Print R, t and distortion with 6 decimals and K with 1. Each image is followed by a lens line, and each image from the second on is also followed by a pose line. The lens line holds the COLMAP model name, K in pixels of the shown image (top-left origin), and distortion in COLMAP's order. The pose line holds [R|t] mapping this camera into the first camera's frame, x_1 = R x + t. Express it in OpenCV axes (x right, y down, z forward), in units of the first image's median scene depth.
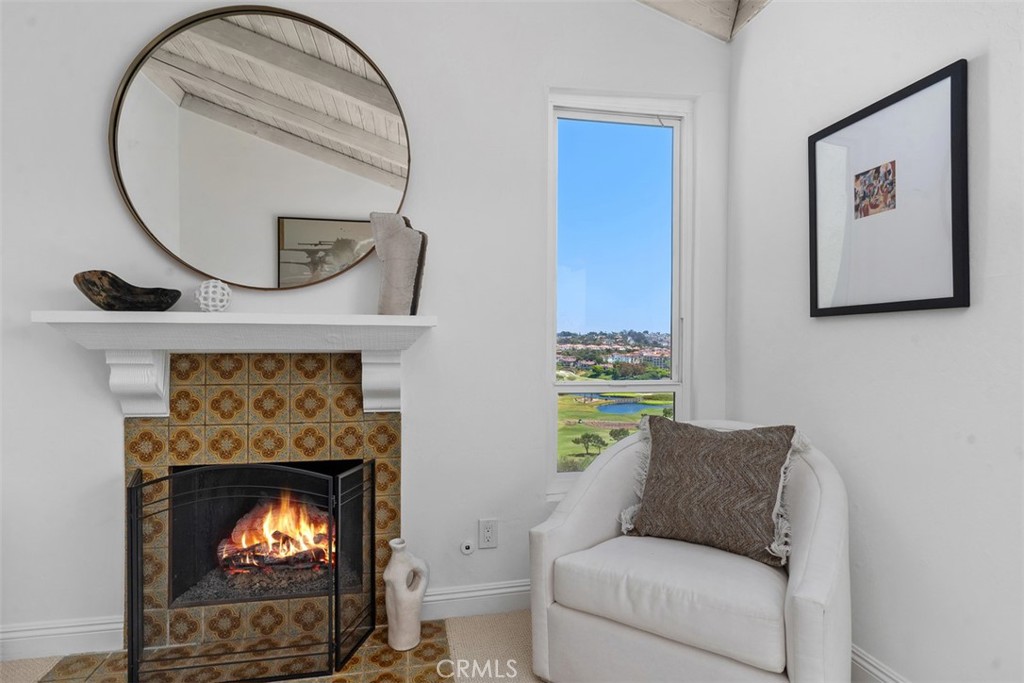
lens RADIAL K [[546.8, 0, 510.1], [0, 546.8, 345.7], [0, 0, 1]] dist [0.001774, -0.001887]
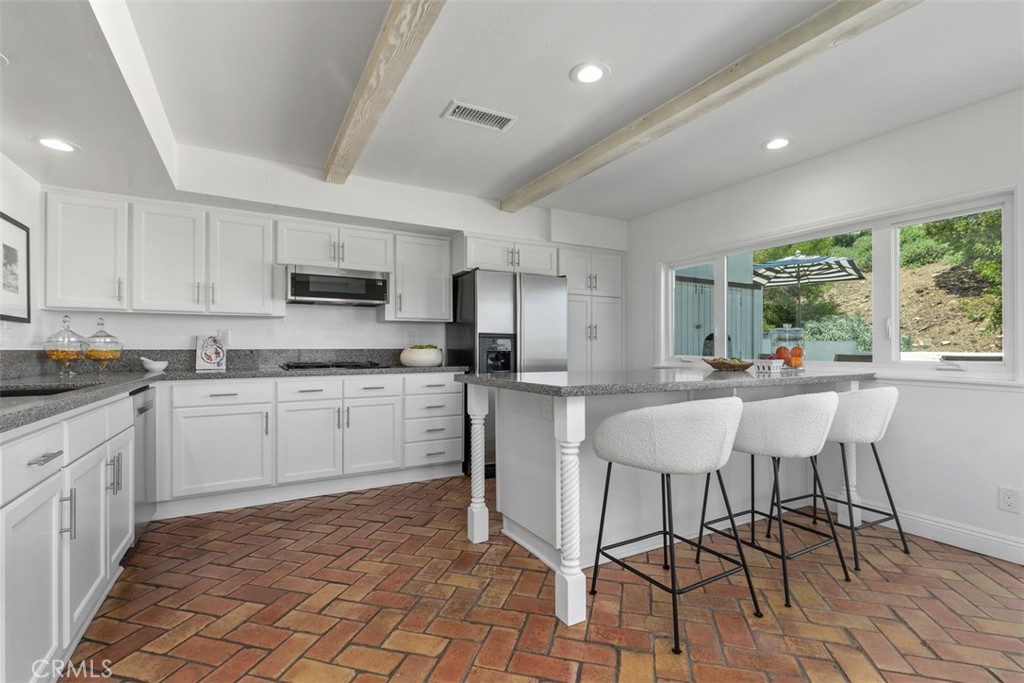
lens RADIAL K [[462.7, 0, 508.7], [0, 462.7, 347.2], [0, 0, 1]] dist [0.015989, -0.003043]
pose [[-0.956829, -0.000681, -0.290650, -0.506125], [0.002652, 0.999935, -0.011076, 0.052784], [0.290639, -0.011368, -0.956765, 2.726239]]
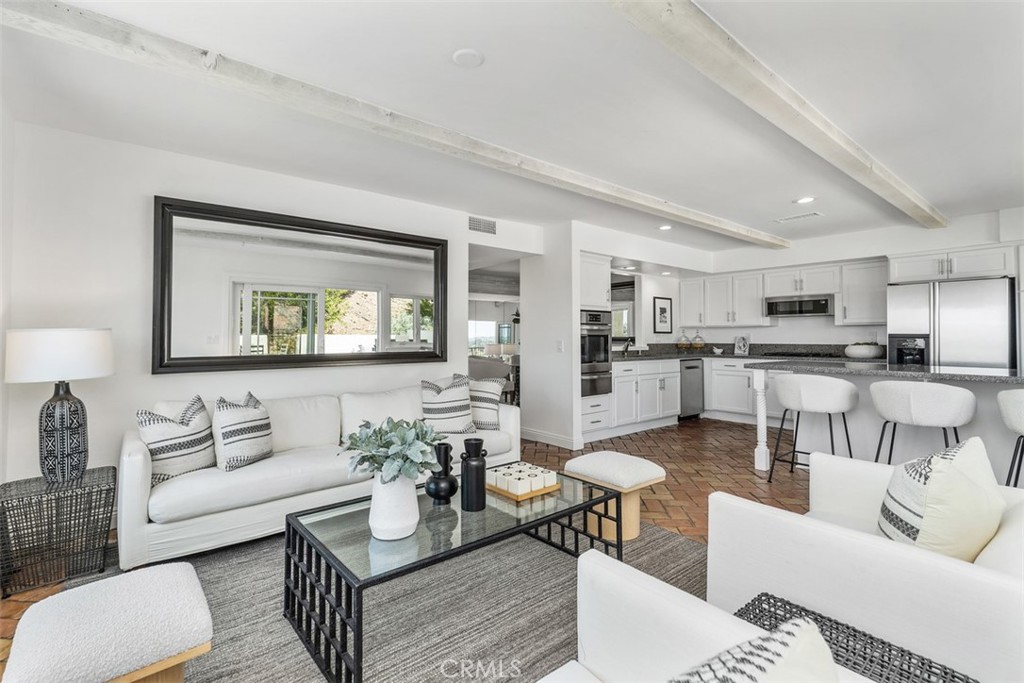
lens RADIAL K [[462.7, 0, 514.6], [0, 462.7, 330.7], [0, 0, 1]] dist [0.015989, -0.003043]
pose [[-0.464997, 0.011699, 0.885235, -2.526486], [-0.007968, 0.999817, -0.017398, 0.009184], [-0.885276, -0.015144, -0.464819, 3.998581]]
